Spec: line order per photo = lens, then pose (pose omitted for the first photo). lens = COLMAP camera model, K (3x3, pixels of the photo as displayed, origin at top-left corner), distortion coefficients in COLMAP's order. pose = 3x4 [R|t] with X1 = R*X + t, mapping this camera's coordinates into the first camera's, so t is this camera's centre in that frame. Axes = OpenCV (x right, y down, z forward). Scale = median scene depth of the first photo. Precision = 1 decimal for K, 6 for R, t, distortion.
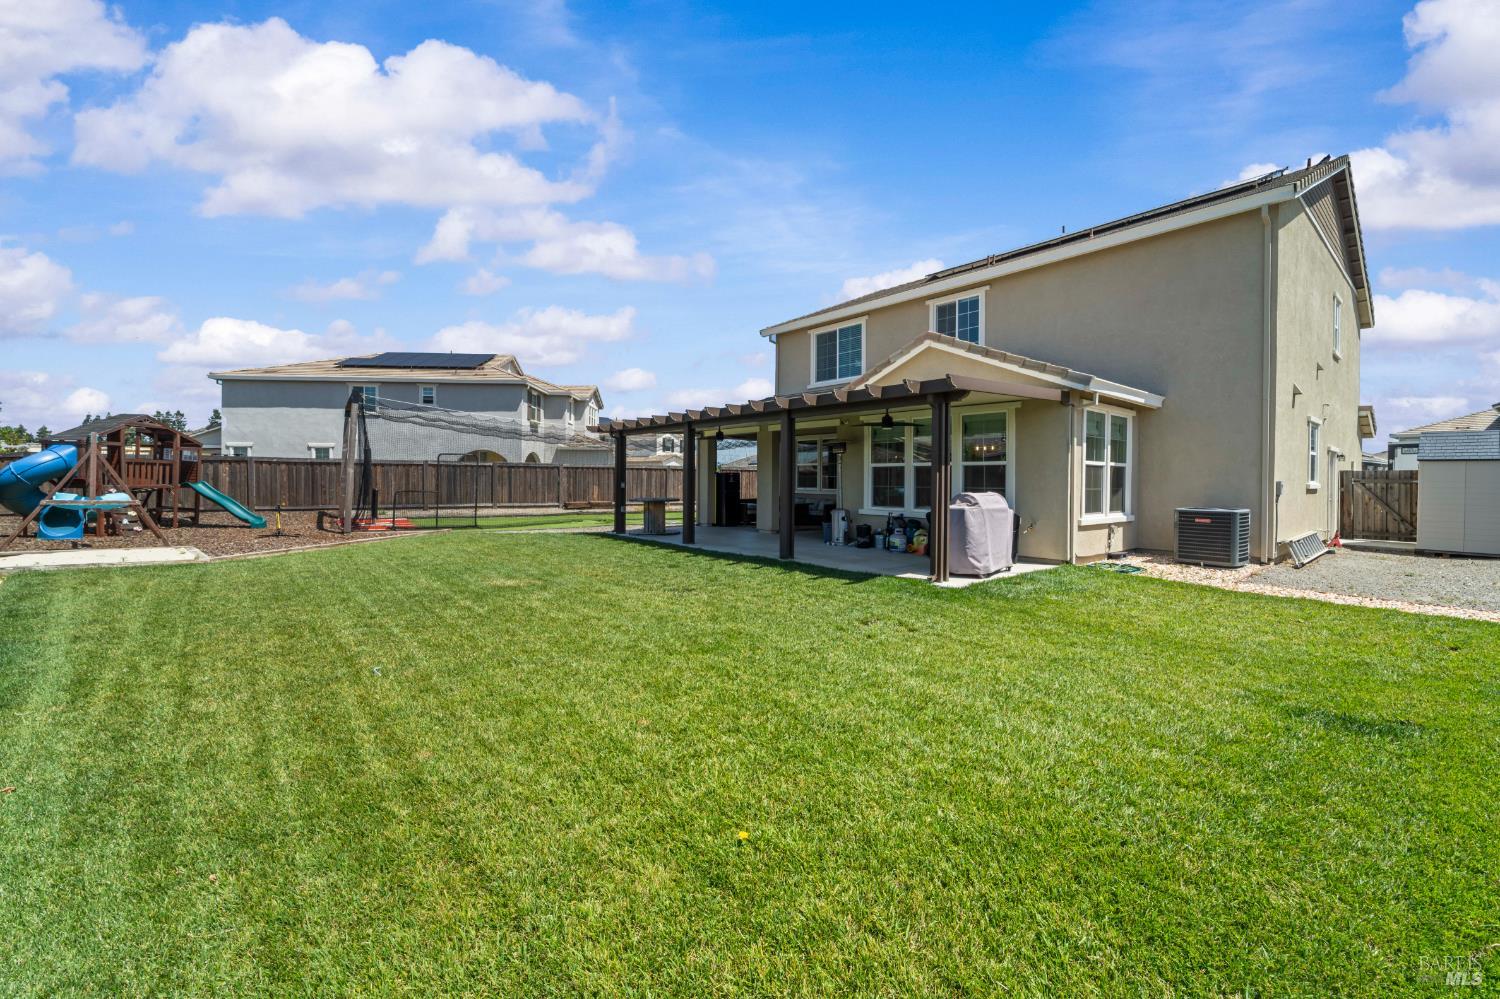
lens RADIAL K [[600.3, 0, 750.0], [0, 600.3, 499.5], [0, 0, 1]] dist [0.000304, 0.000041]
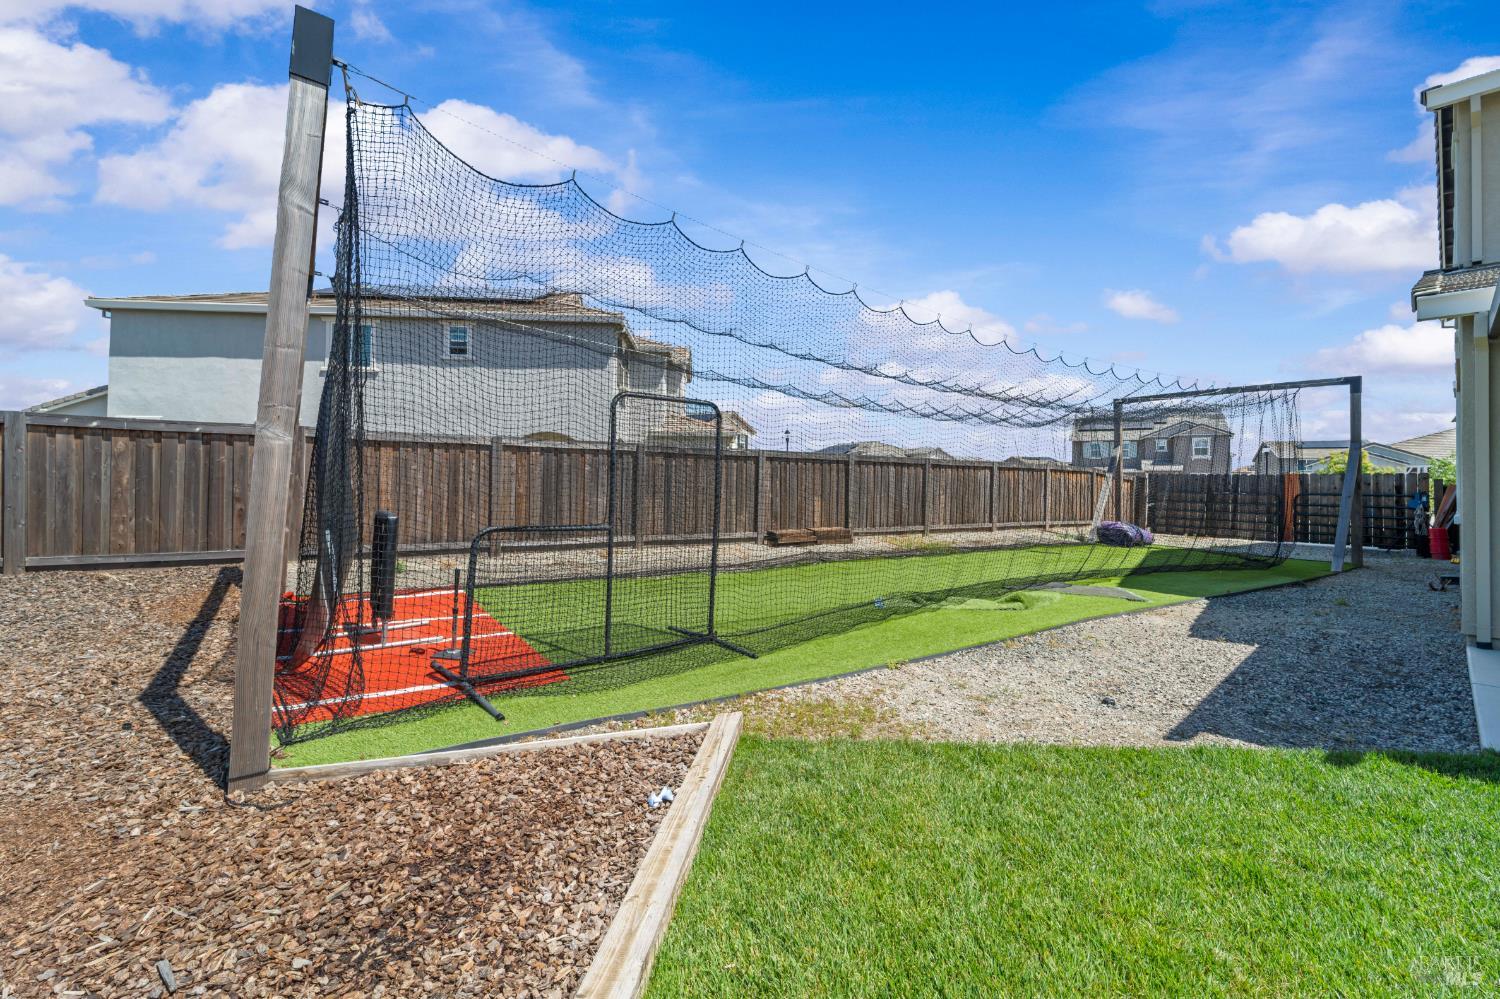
lens RADIAL K [[635.5, 0, 746.9], [0, 635.5, 484.6], [0, 0, 1]] dist [-0.002237, -0.000385]
pose [[0.999911, 0.003361, -0.012926, -0.324274], [-0.003775, 0.999475, -0.032173, -0.015962], [0.012811, 0.032219, 0.999399, 0.508830]]
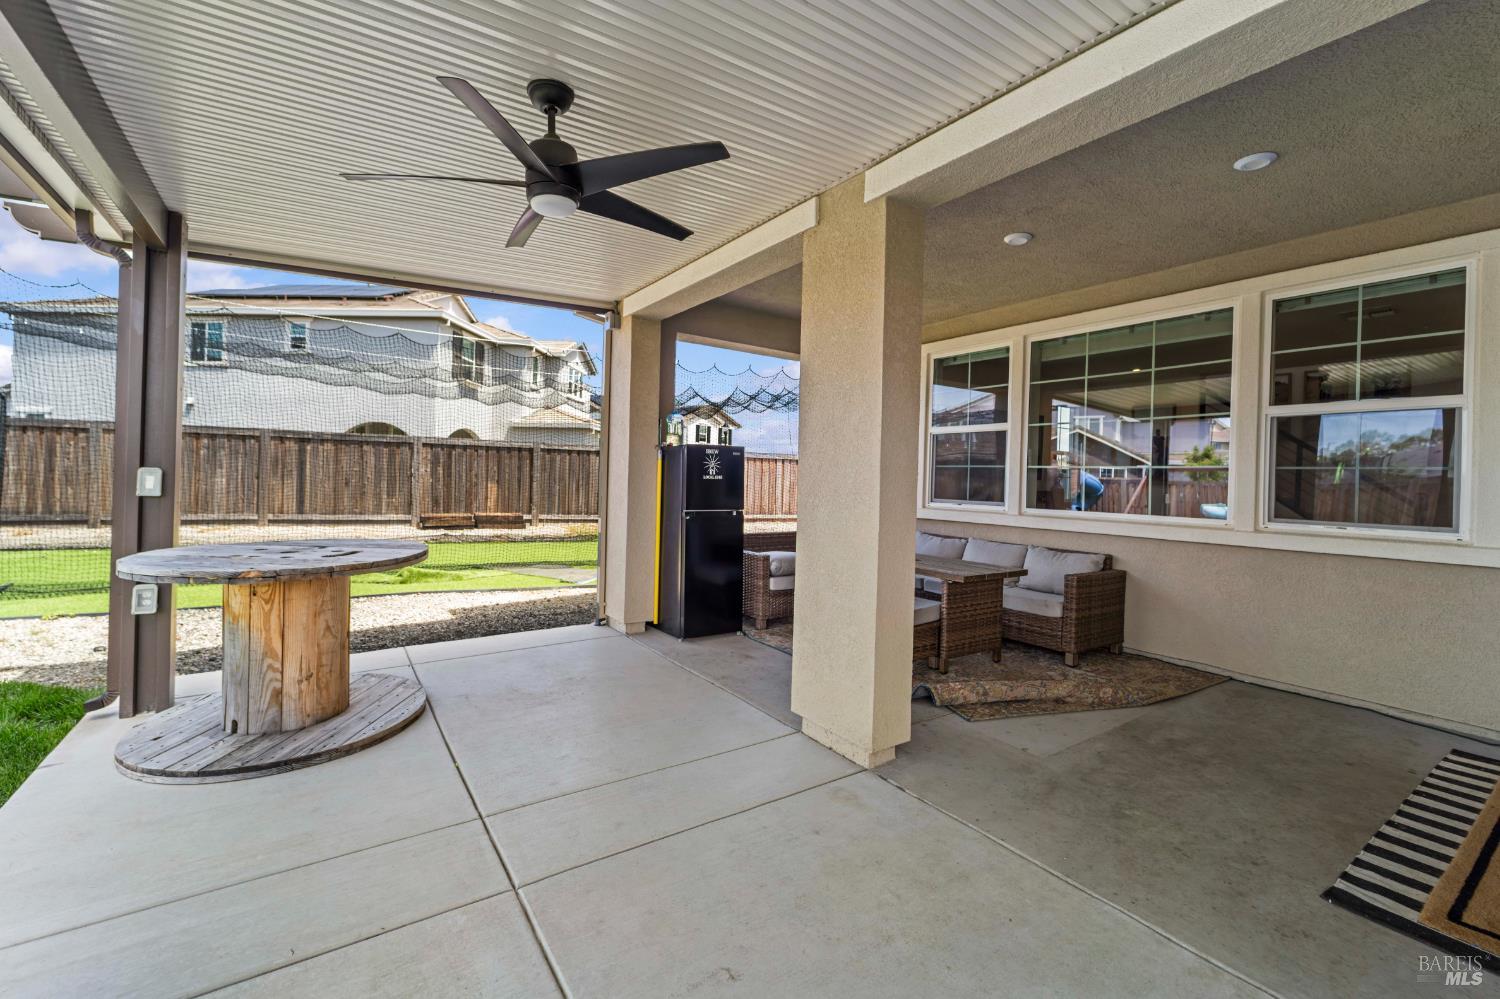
lens RADIAL K [[635.5, 0, 746.9], [0, 635.5, 484.6], [0, 0, 1]] dist [-0.002237, -0.000385]
pose [[0.994639, 0.021366, -0.101177, 0.013465], [-0.024042, 0.999391, -0.025304, -0.013415], [0.100575, 0.027601, 0.994547, 0.509063]]
